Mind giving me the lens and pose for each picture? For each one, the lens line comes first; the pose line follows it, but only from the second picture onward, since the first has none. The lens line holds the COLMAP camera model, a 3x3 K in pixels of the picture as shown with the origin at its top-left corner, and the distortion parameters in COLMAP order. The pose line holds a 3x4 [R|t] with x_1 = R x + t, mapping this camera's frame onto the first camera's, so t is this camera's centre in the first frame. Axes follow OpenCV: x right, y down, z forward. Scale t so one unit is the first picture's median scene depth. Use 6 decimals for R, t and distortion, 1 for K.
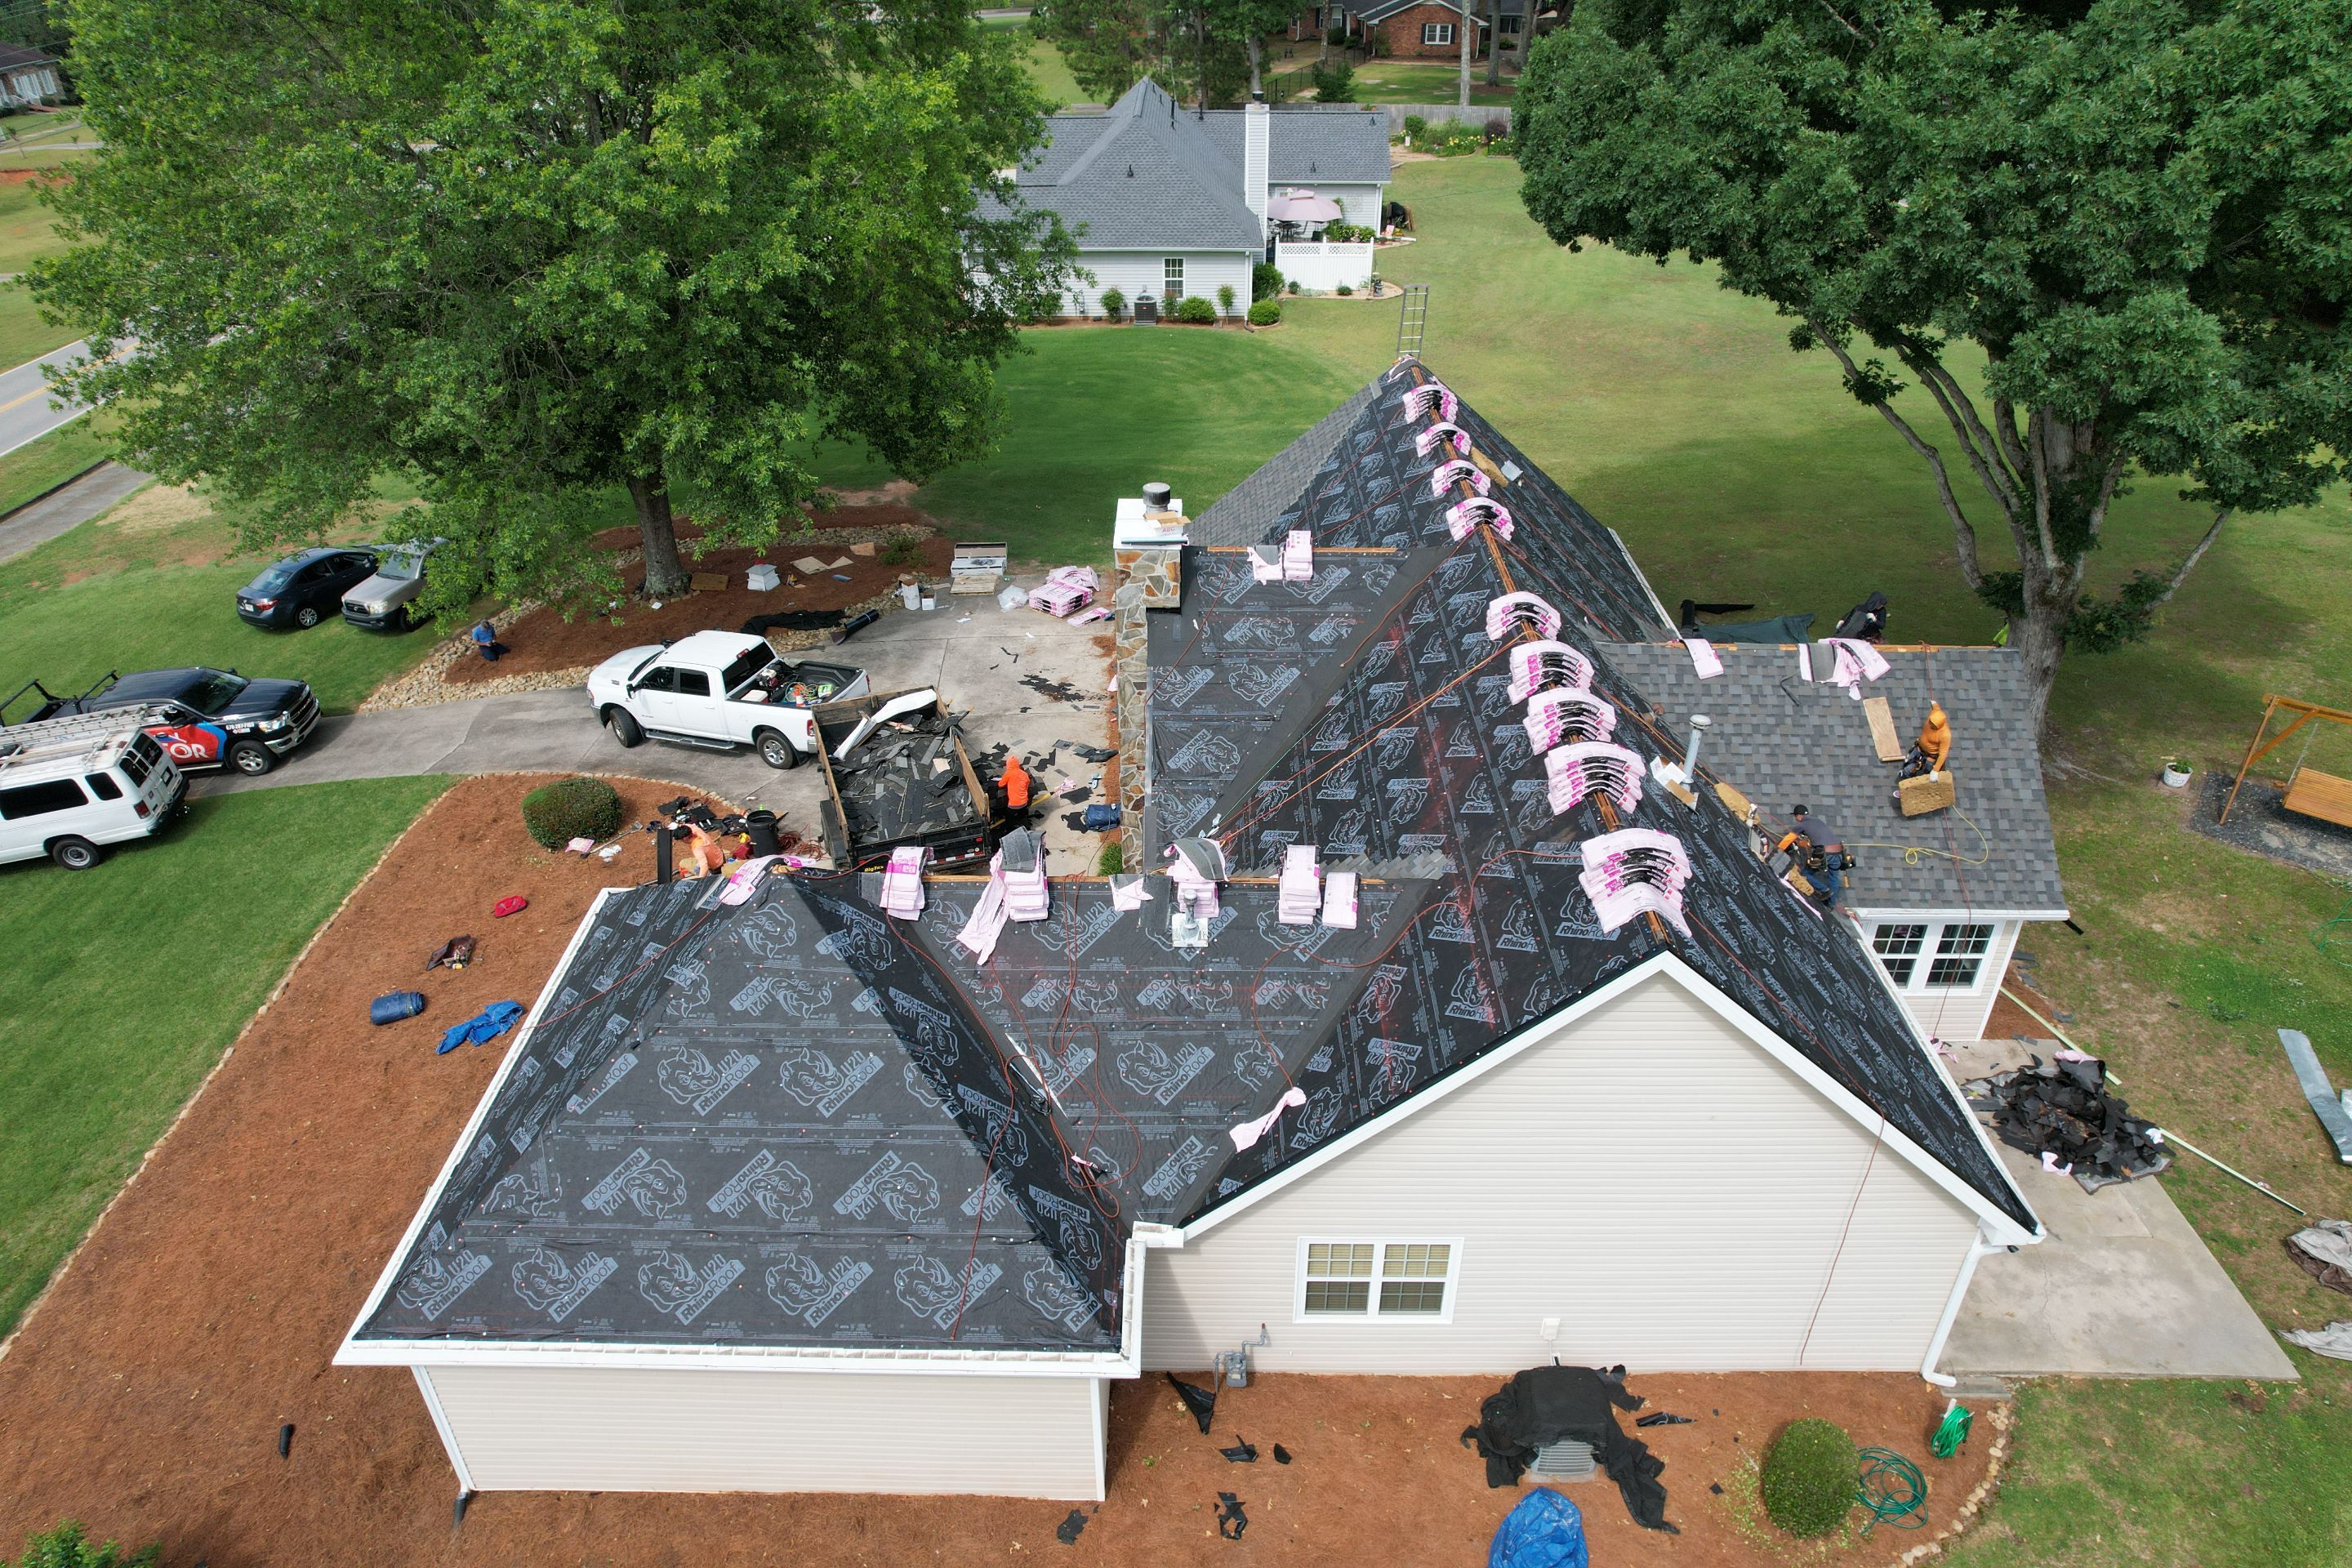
lens RADIAL K [[1501.2, 0, 1176.0], [0, 1501.2, 784.0], [0, 0, 1]] dist [-0.072791, 0.062734]
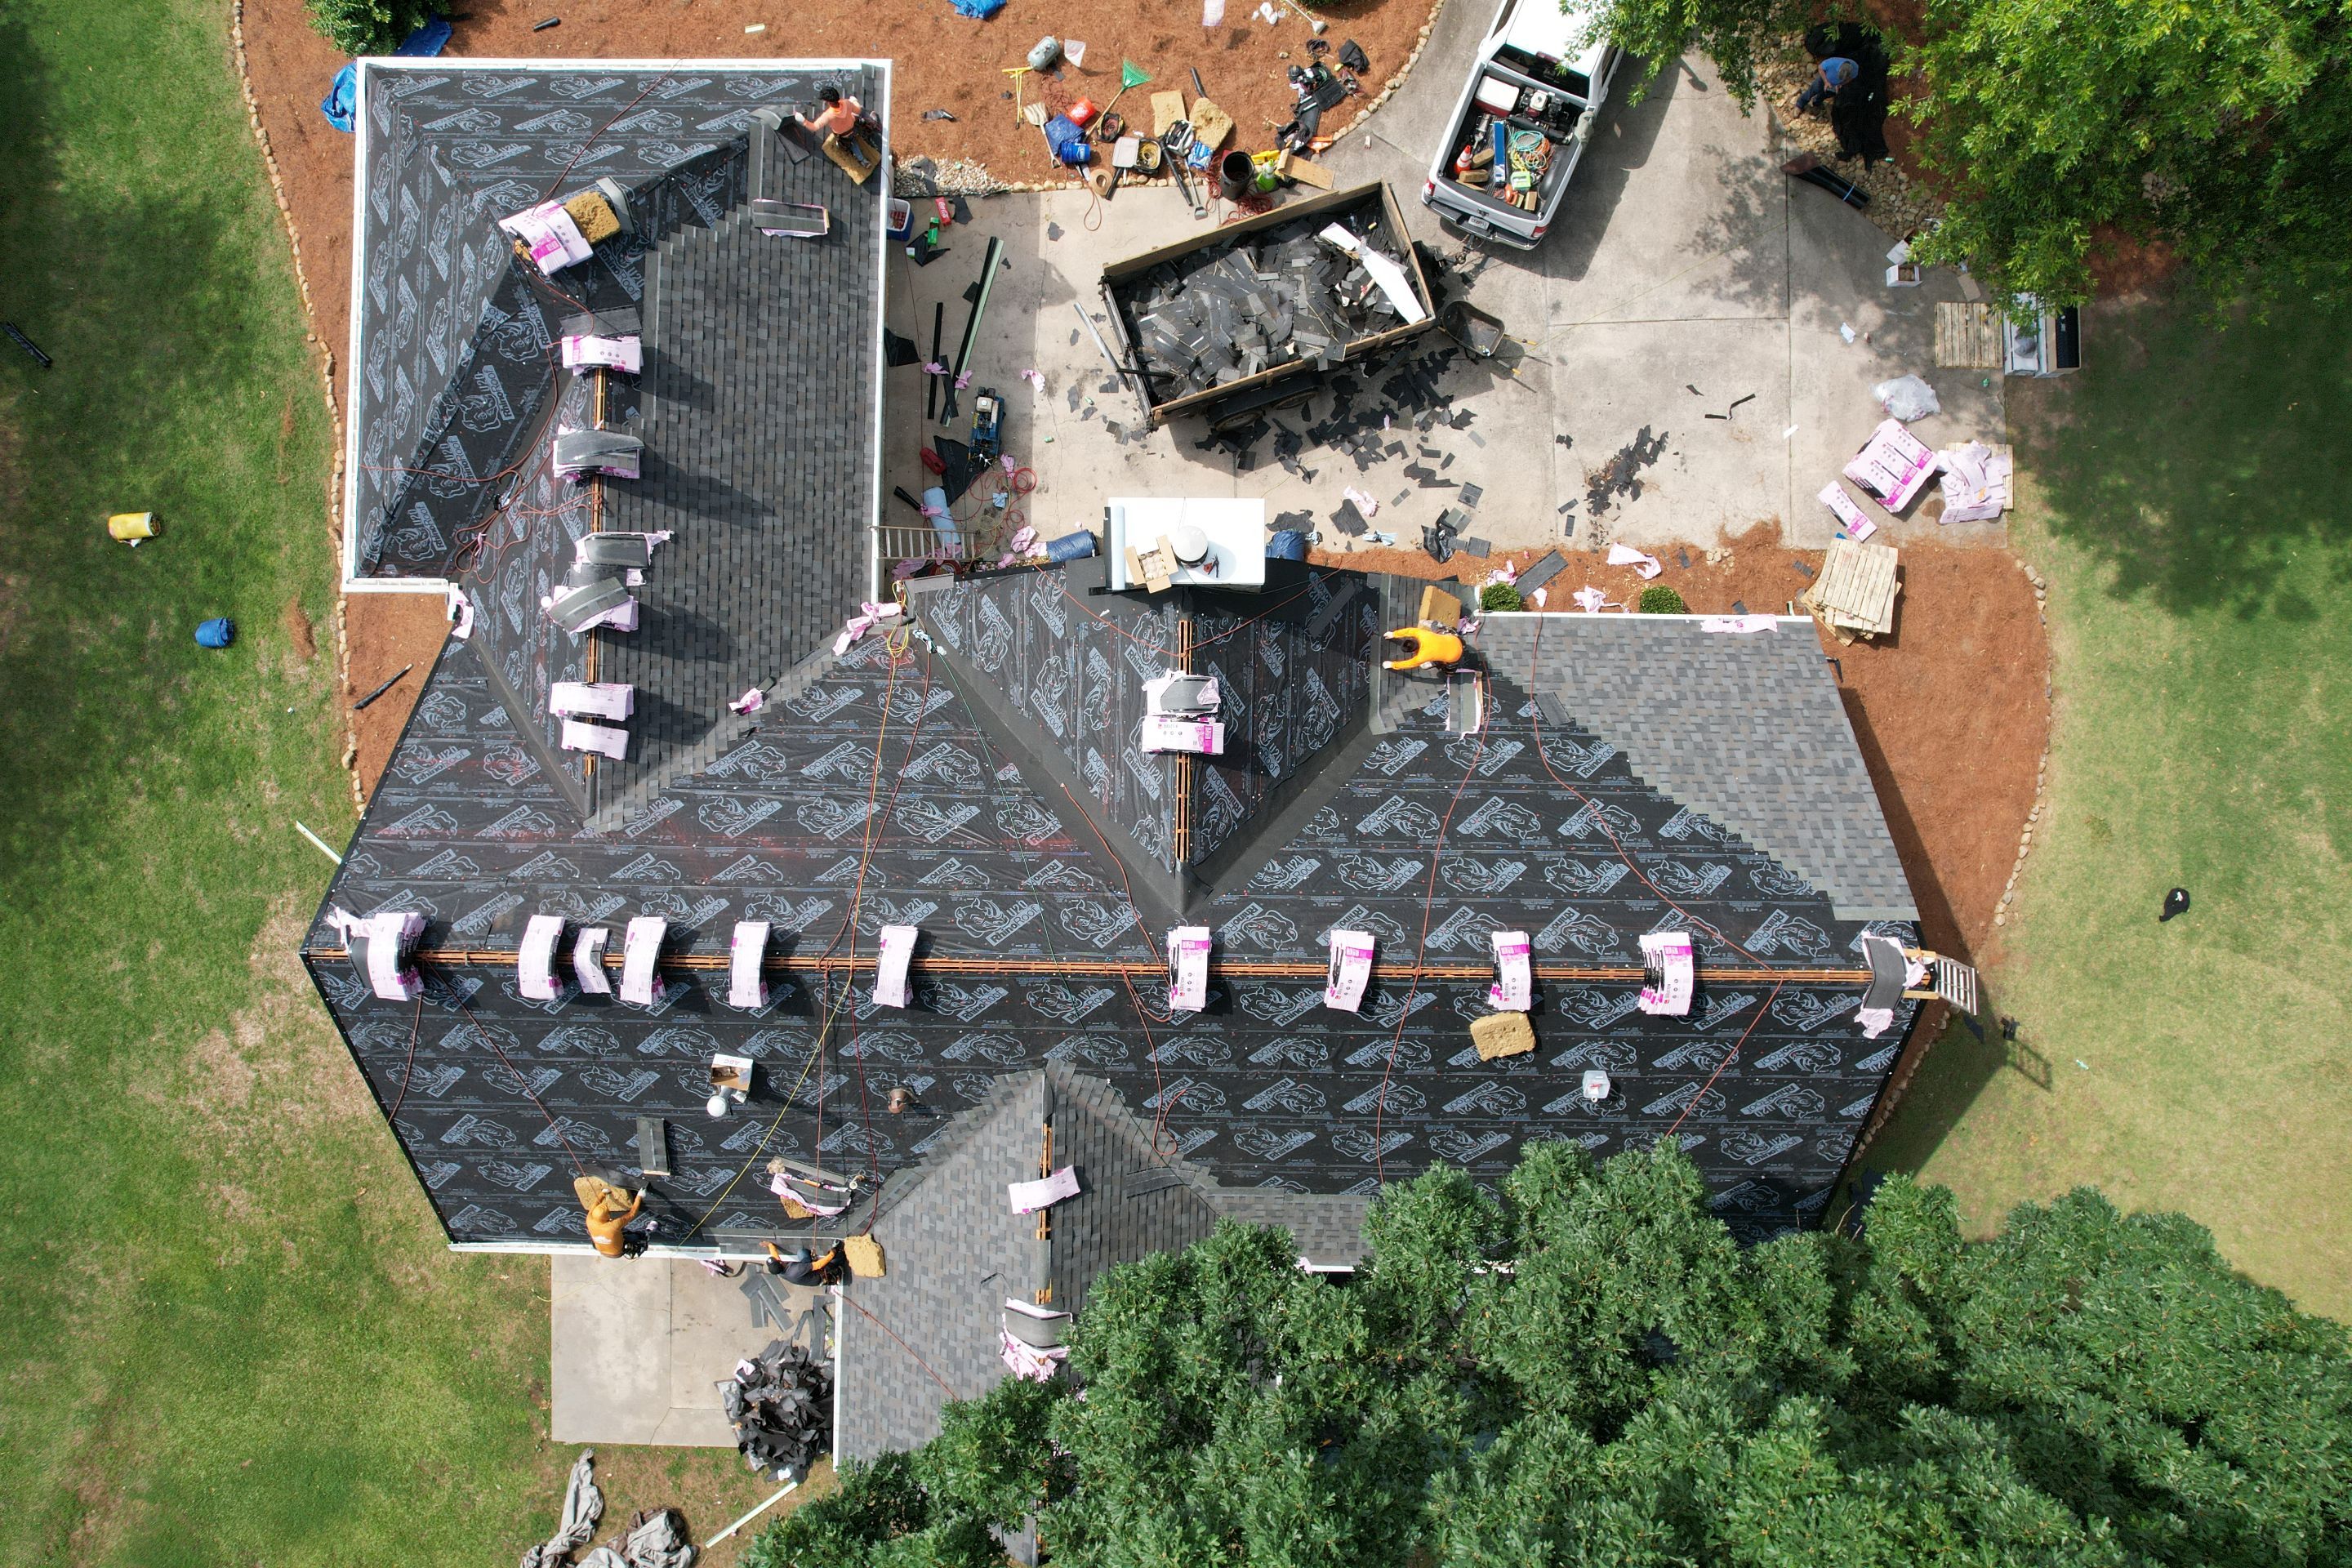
lens RADIAL K [[1501.2, 0, 1176.0], [0, 1501.2, 784.0], [0, 0, 1]] dist [-0.072791, 0.062734]
pose [[0.000465, 0.999980, -0.006325, 0.090436], [-0.515802, 0.005658, 0.856689, -0.669039], [0.856708, 0.002864, 0.515794, 0.475086]]
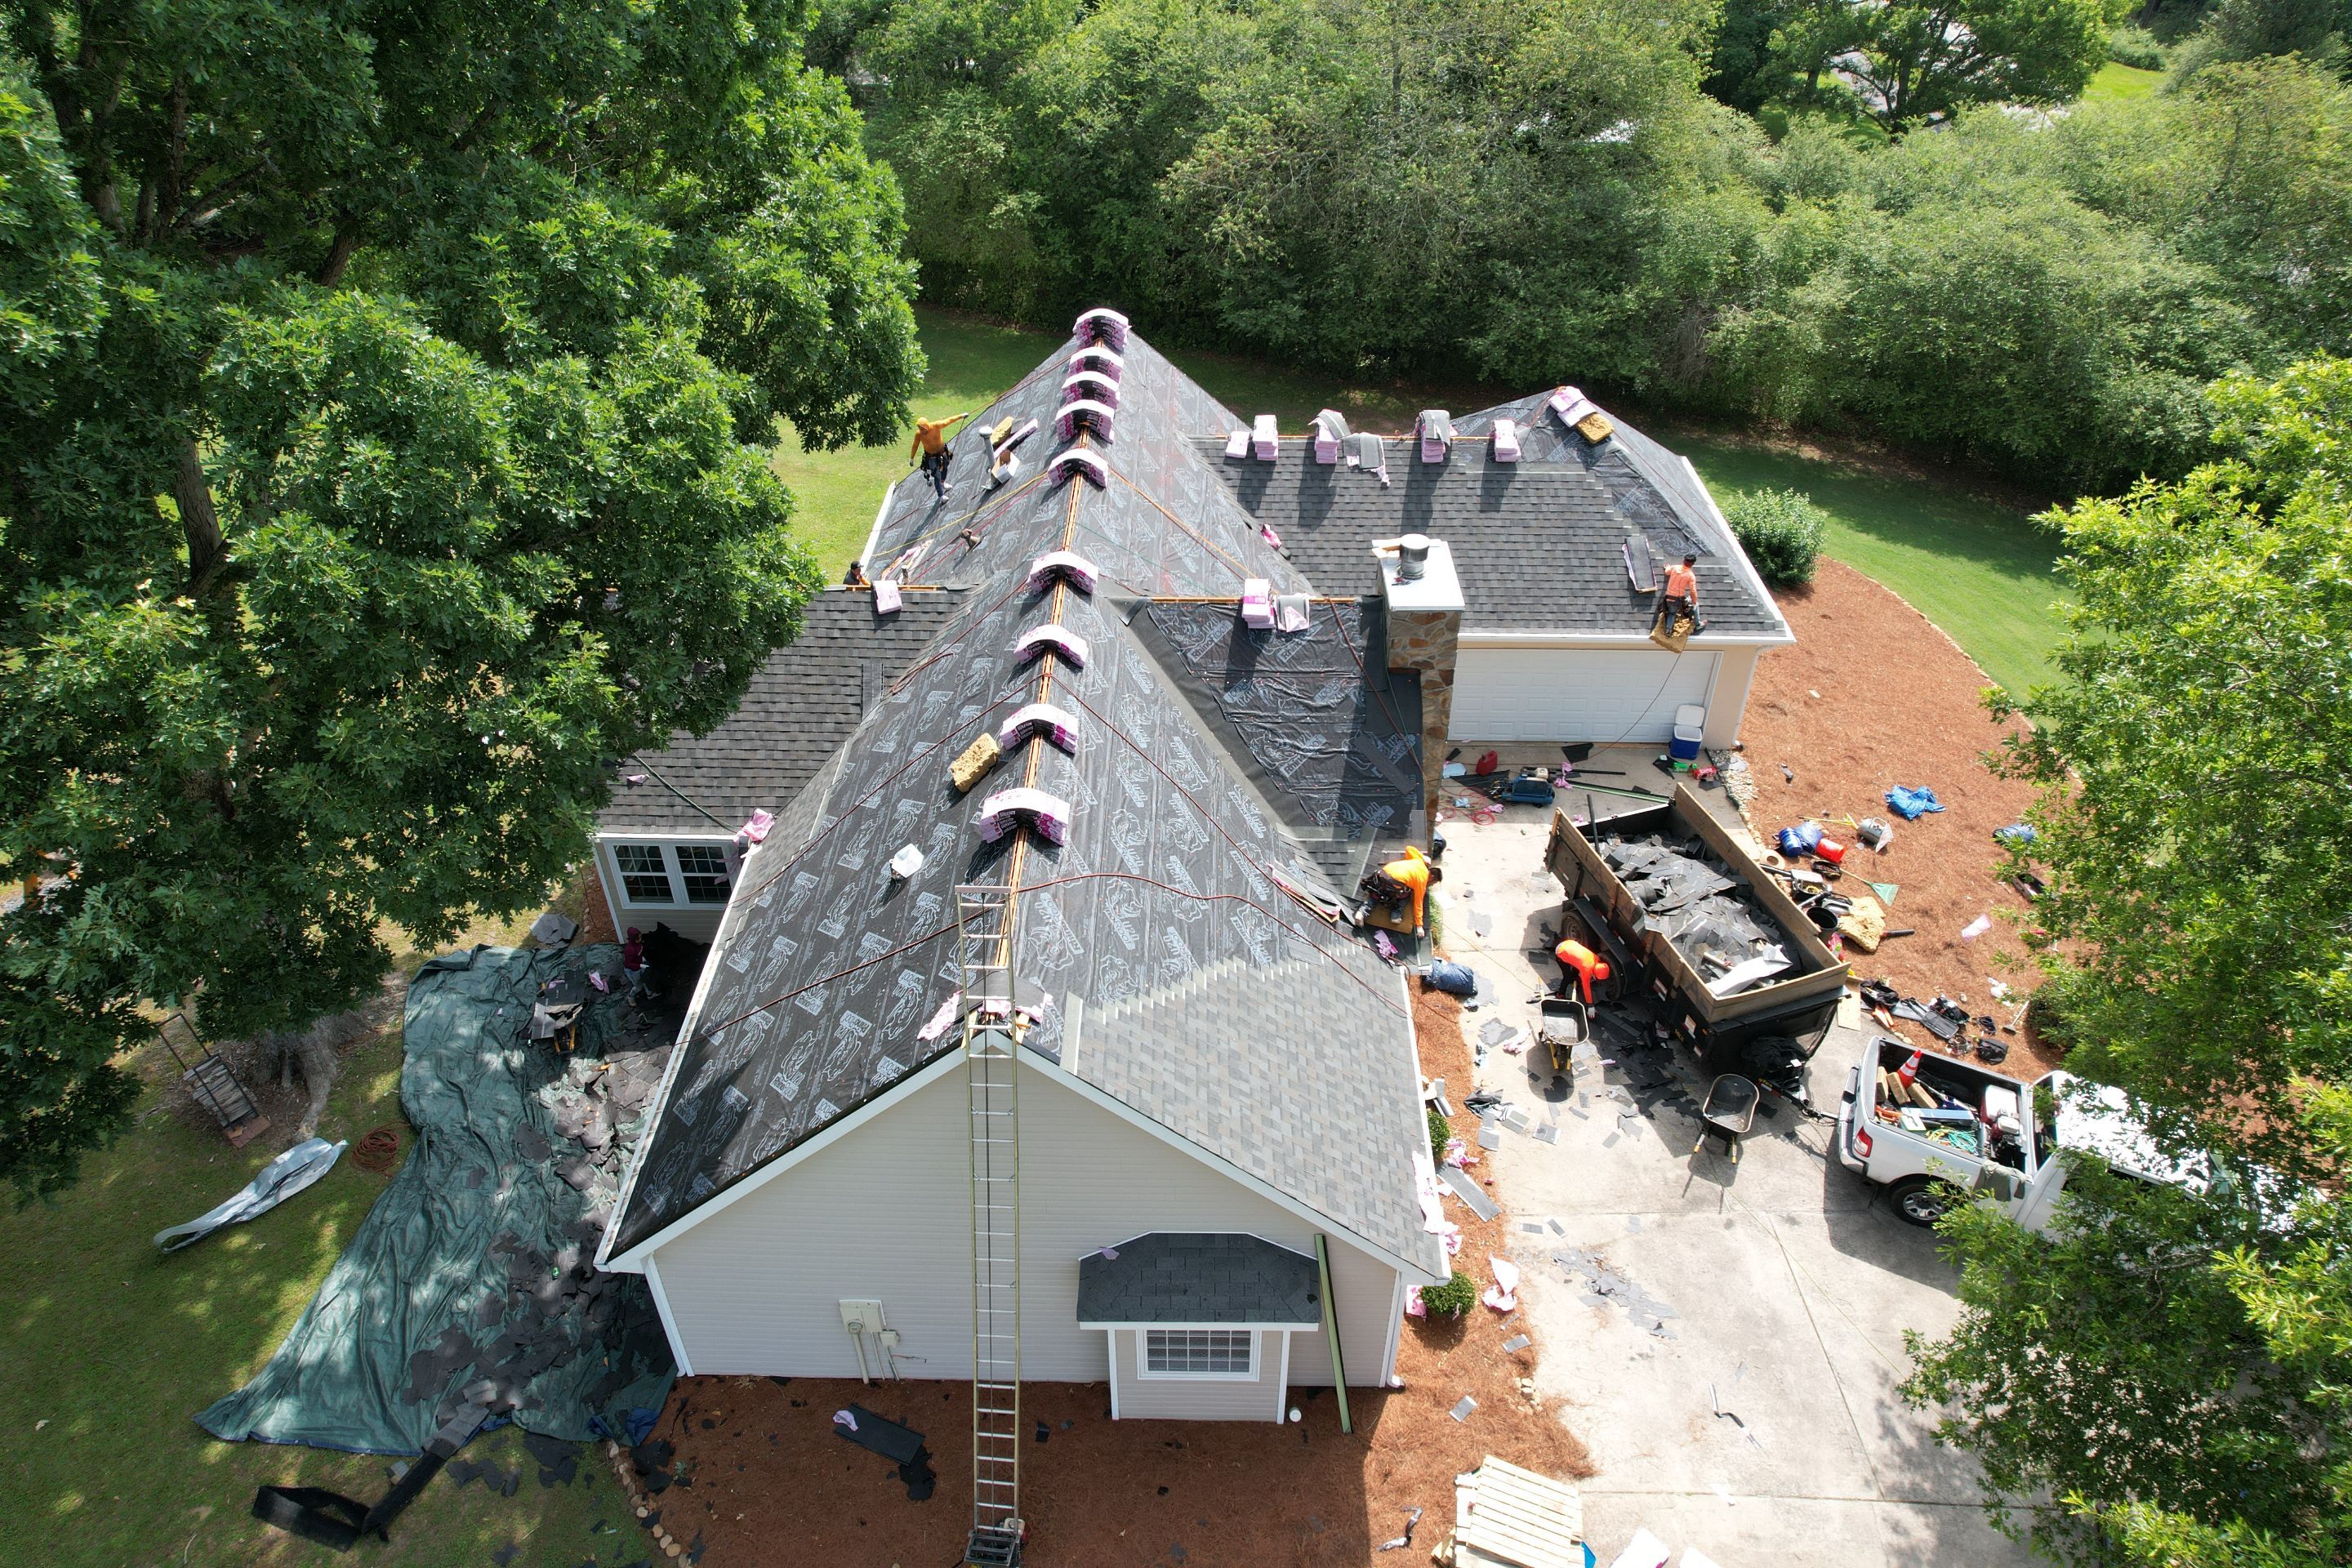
lens RADIAL K [[1501.2, 0, 1176.0], [0, 1501.2, 784.0], [0, 0, 1]] dist [-0.072791, 0.062734]
pose [[-0.999987, 0.002031, 0.004636, 0.103607], [0.005059, 0.375344, 0.926872, -0.789401], [0.000143, 0.926883, -0.375350, 1.166247]]
